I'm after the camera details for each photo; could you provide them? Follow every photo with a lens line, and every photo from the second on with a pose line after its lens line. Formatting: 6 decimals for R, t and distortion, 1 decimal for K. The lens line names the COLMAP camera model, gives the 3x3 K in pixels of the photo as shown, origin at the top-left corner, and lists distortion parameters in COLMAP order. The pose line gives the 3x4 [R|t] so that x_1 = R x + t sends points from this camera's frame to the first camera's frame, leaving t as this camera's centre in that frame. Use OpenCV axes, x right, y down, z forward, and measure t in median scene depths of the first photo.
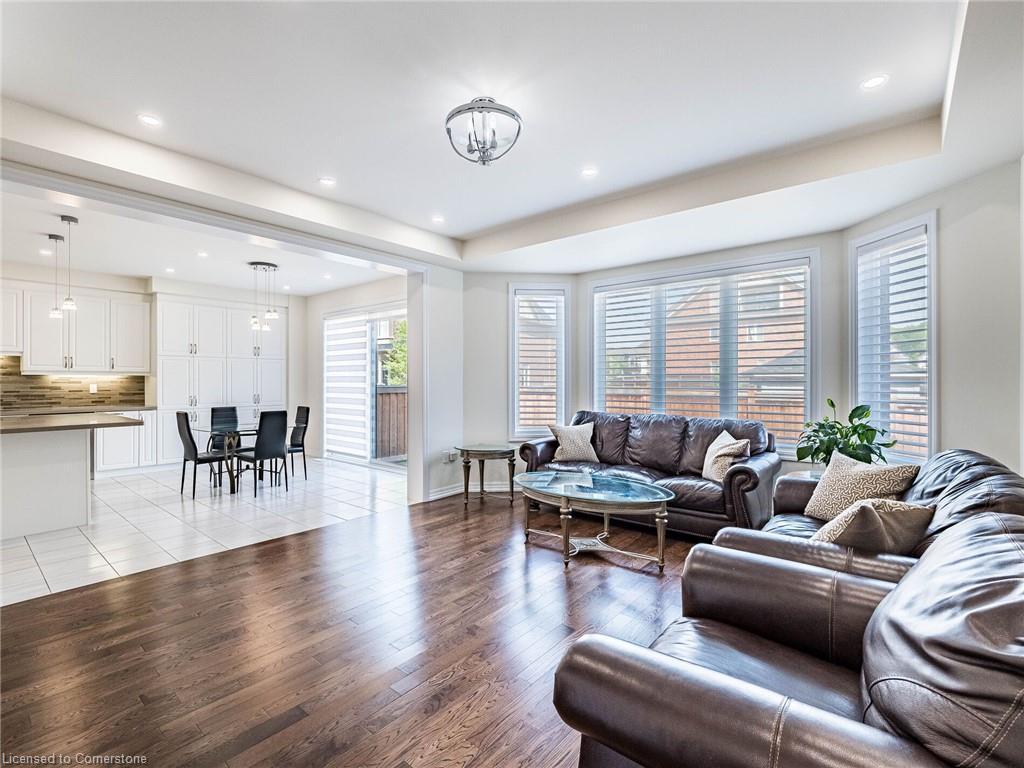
lens RADIAL K [[476.1, 0, 505.9], [0, 476.1, 378.7], [0, 0, 1]] dist [-0.009326, -0.000568]
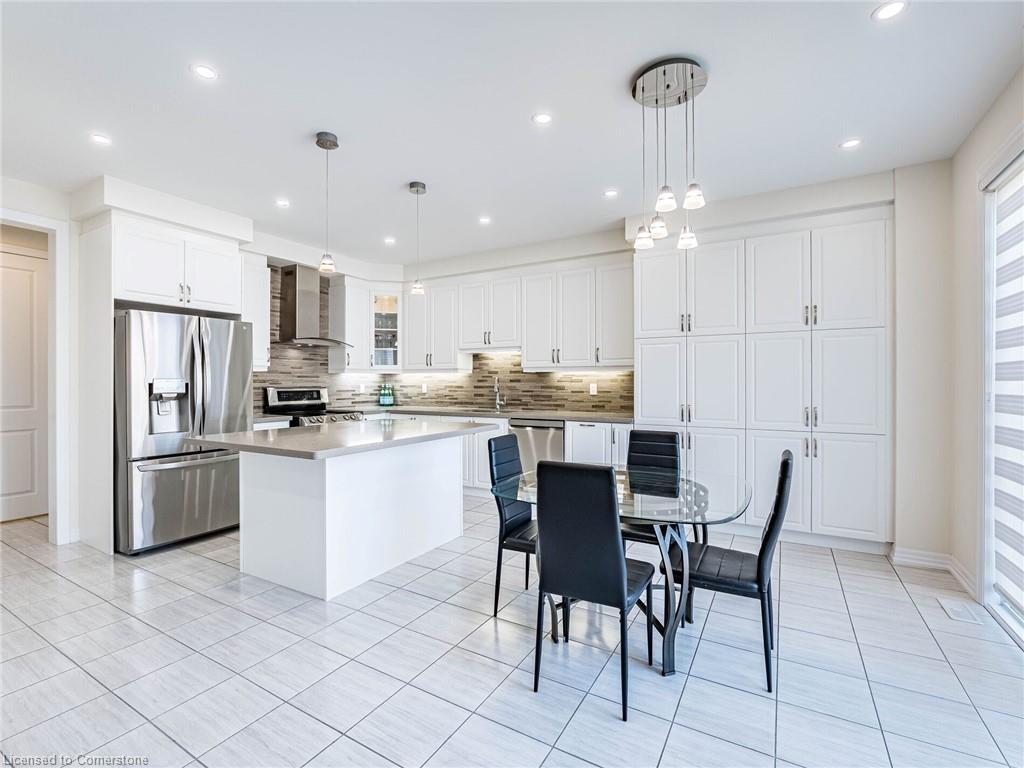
lens RADIAL K [[476.1, 0, 509.5], [0, 476.1, 379.3], [0, 0, 1]] dist [-0.009326, -0.000568]
pose [[0.160164, -0.005276, -0.987076, -0.143197], [0.004017, 0.999981, -0.004693, 0.008635], [0.987082, -0.003213, 0.160182, 0.805338]]
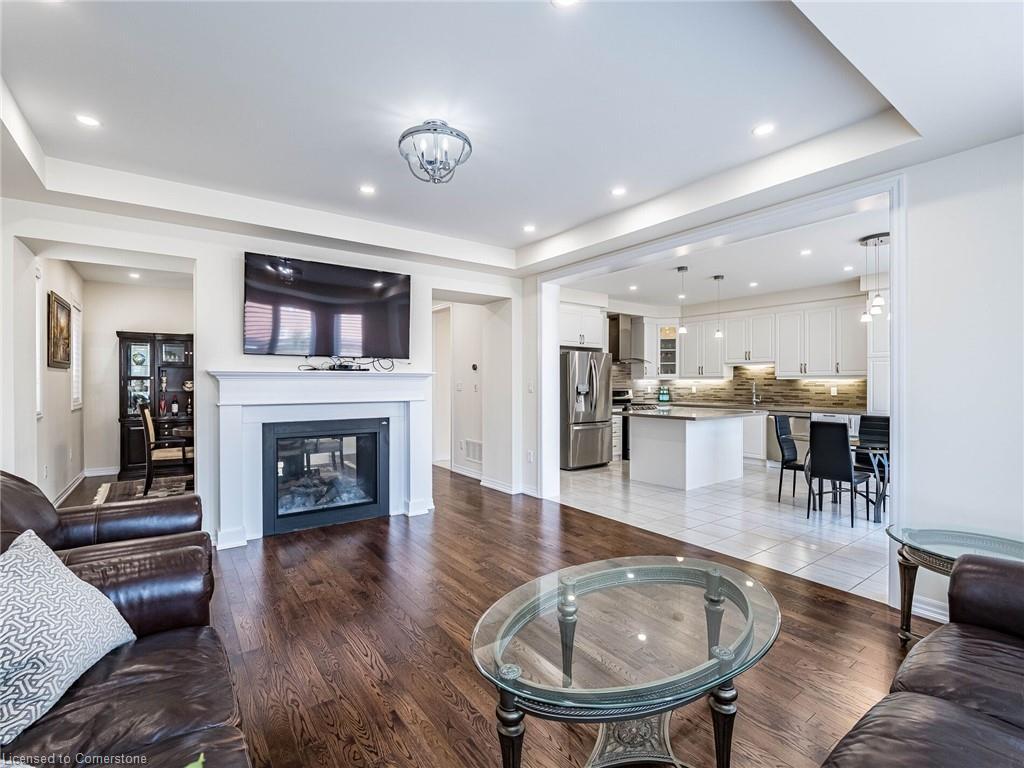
lens RADIAL K [[476.1, 0, 505.4], [0, 476.1, 383.5], [0, 0, 1]] dist [-0.009326, -0.000568]
pose [[-0.258639, 0.003148, -0.965969, 0.398984], [0.002802, 0.999993, 0.002508, -0.002326], [0.965970, -0.002058, -0.258646, 0.602781]]
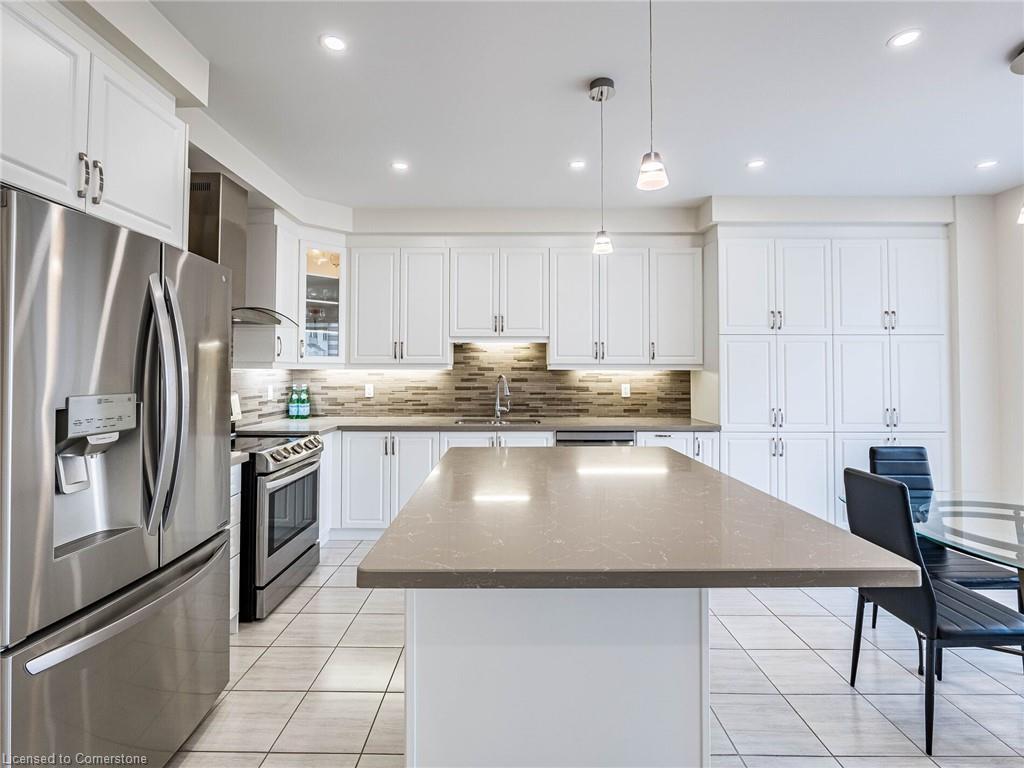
lens RADIAL K [[476.1, 0, 505.1], [0, 476.1, 367.5], [0, 0, 1]] dist [-0.009326, -0.000568]
pose [[0.635957, -0.005661, -0.771704, -0.508759], [0.000929, 0.999978, -0.006569, -0.007316], [0.771724, 0.003460, 0.635948, 0.488098]]
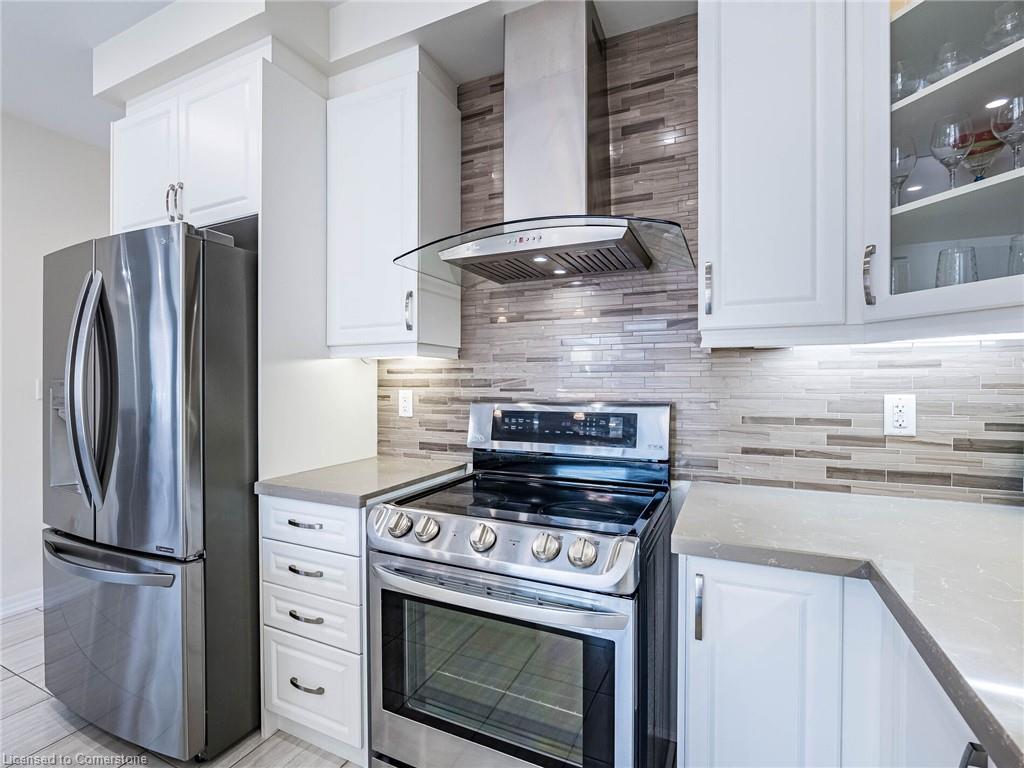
lens RADIAL K [[476.1, 0, 511.7], [0, 476.1, 385.3], [0, 0, 1]] dist [-0.009326, -0.000568]
pose [[-0.967918, 0.002554, -0.251255, -0.980707], [0.002475, 0.999997, 0.000631, 0.007721], [0.251256, -0.000011, -0.967921, 0.830641]]
